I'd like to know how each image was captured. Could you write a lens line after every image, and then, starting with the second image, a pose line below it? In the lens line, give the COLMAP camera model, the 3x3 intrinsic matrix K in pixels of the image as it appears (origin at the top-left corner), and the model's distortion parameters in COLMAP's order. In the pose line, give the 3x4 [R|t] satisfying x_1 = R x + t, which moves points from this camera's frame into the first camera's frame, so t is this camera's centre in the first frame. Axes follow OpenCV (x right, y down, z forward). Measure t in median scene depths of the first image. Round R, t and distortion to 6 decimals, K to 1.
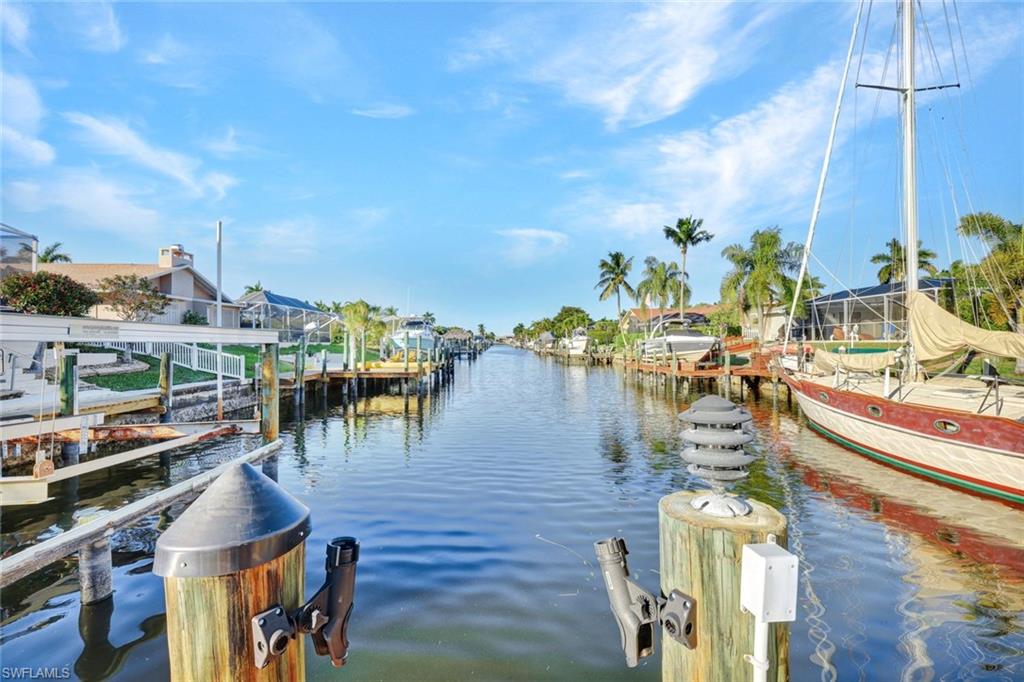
lens RADIAL K [[420.2, 0, 510.4], [0, 420.2, 339.5], [0, 0, 1]] dist [-0.001494, -0.000168]
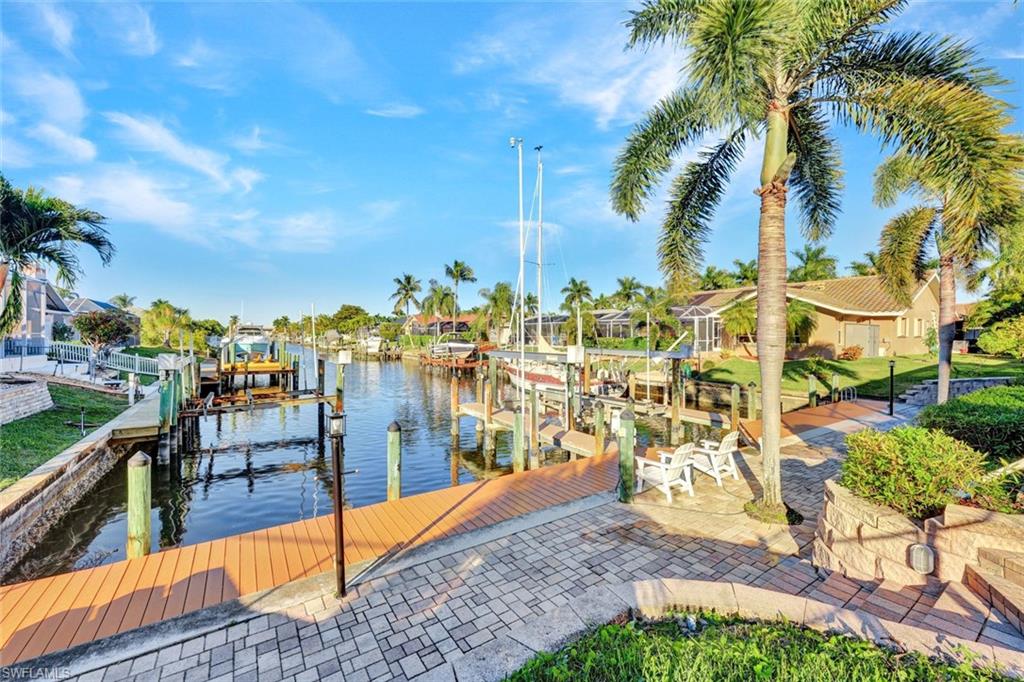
lens RADIAL K [[409.8, 0, 511.0], [0, 409.8, 340.6], [0, 0, 1]] dist [-0.000569, 0.000699]
pose [[0.852855, 0.002650, 0.522141, -0.183525], [-0.012469, 0.999805, 0.015293, -0.031889], [-0.521999, -0.019553, 0.852722, -0.352743]]
